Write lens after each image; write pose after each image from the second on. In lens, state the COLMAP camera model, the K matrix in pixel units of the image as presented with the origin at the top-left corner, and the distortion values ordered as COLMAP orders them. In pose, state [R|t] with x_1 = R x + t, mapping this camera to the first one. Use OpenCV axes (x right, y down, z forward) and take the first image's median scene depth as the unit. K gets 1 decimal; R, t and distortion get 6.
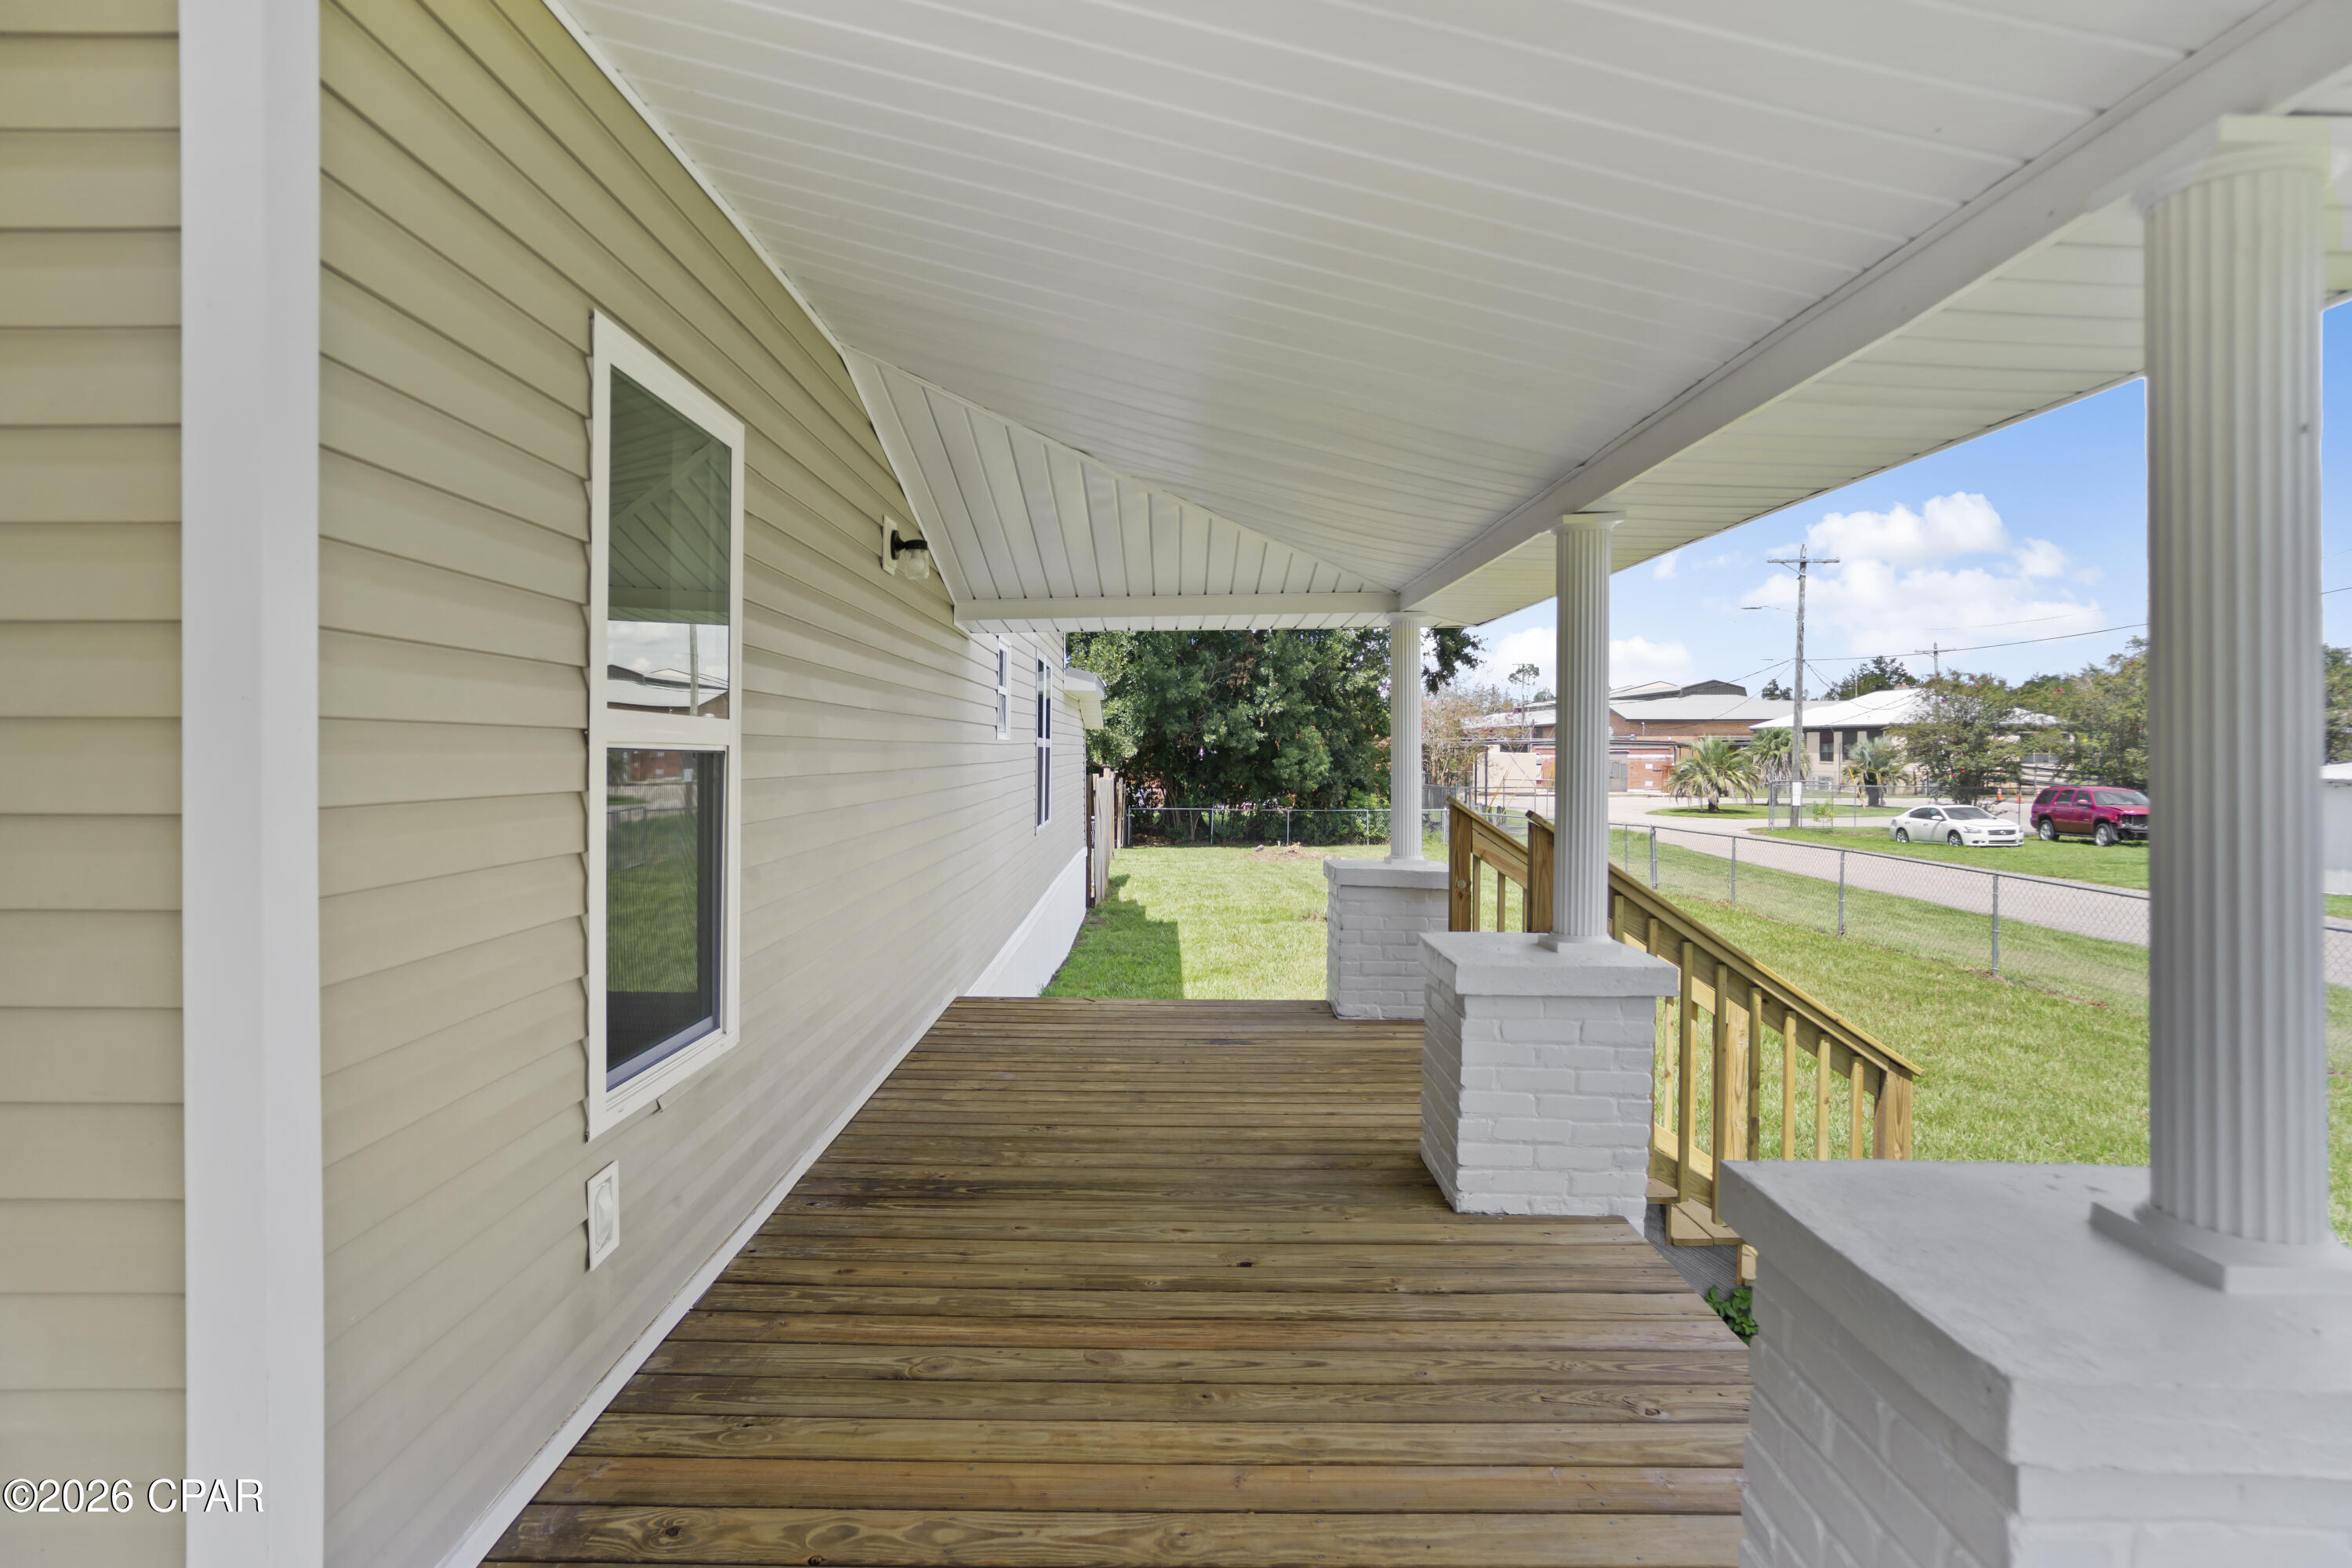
lens RADIAL K [[1235.2, 0, 1177.8], [0, 1235.2, 766.5], [0, 0, 1]] dist [0.000371, -0.000008]
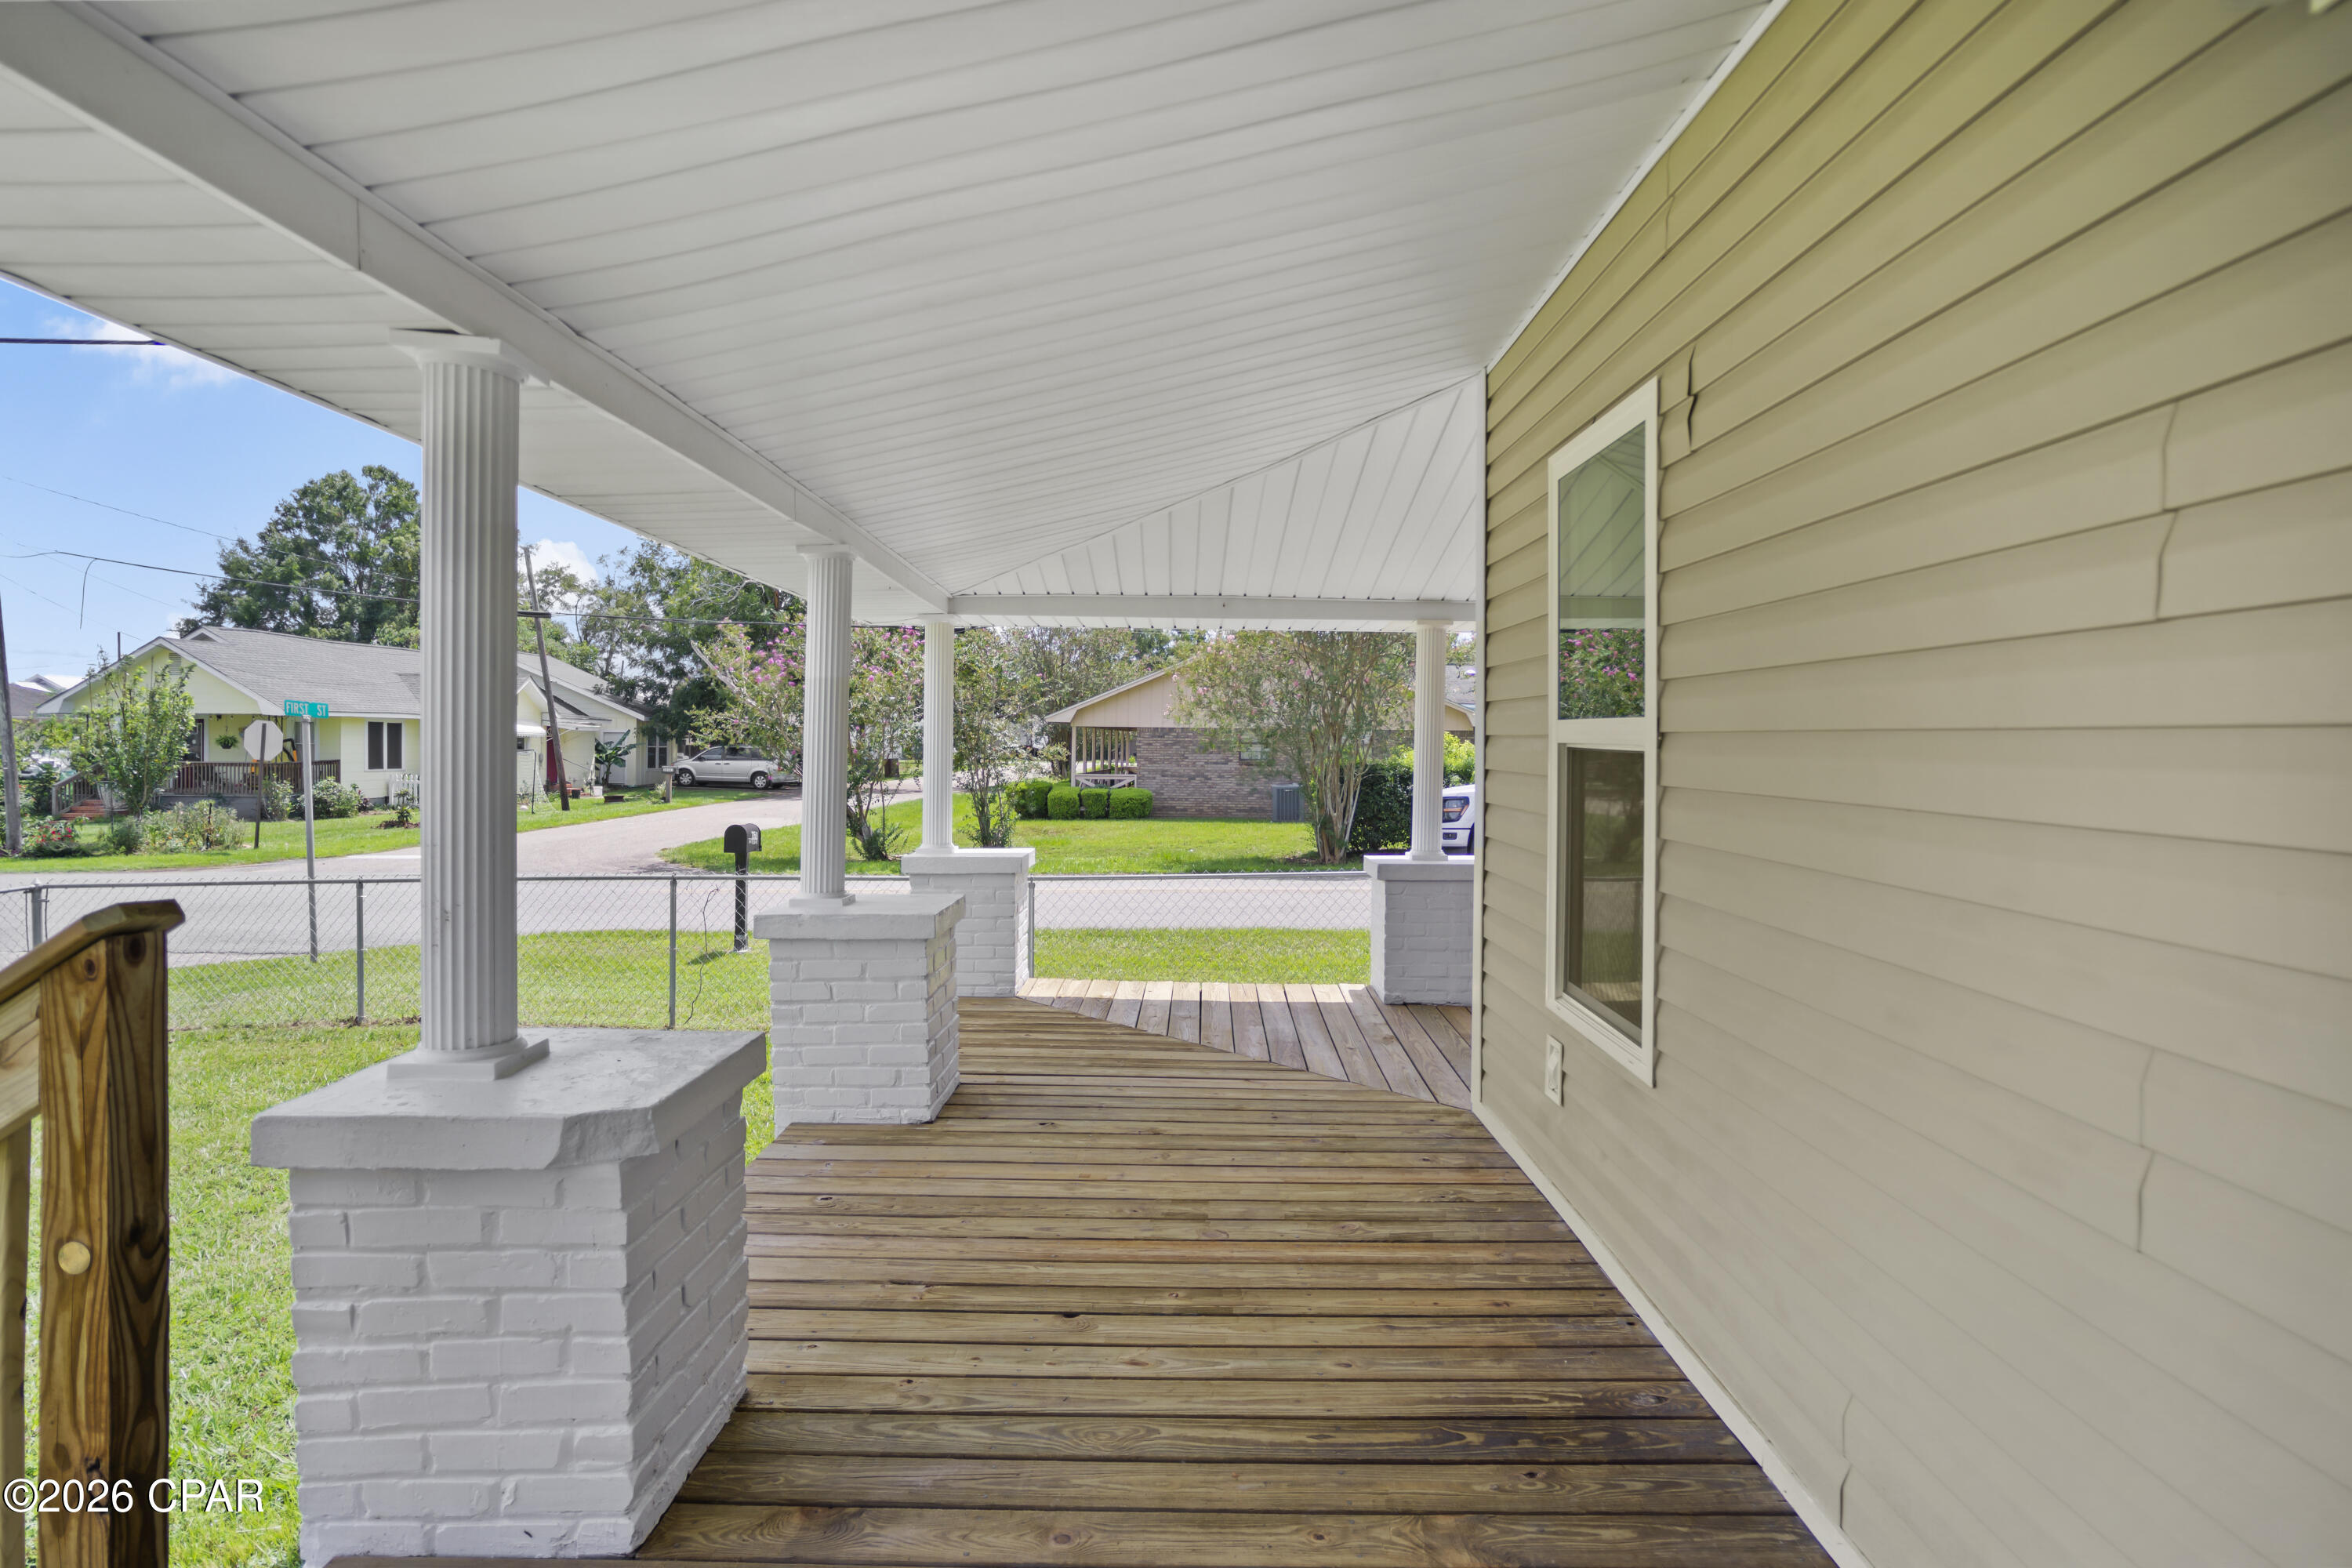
lens RADIAL K [[1235.2, 0, 1177.1], [0, 1235.2, 770.5], [0, 0, 1]] dist [0.000371, -0.000008]
pose [[-0.999798, -0.011865, 0.016240, -0.032390], [-0.011269, 0.999277, 0.036309, -0.027132], [-0.016659, 0.036119, -0.999209, 1.852722]]
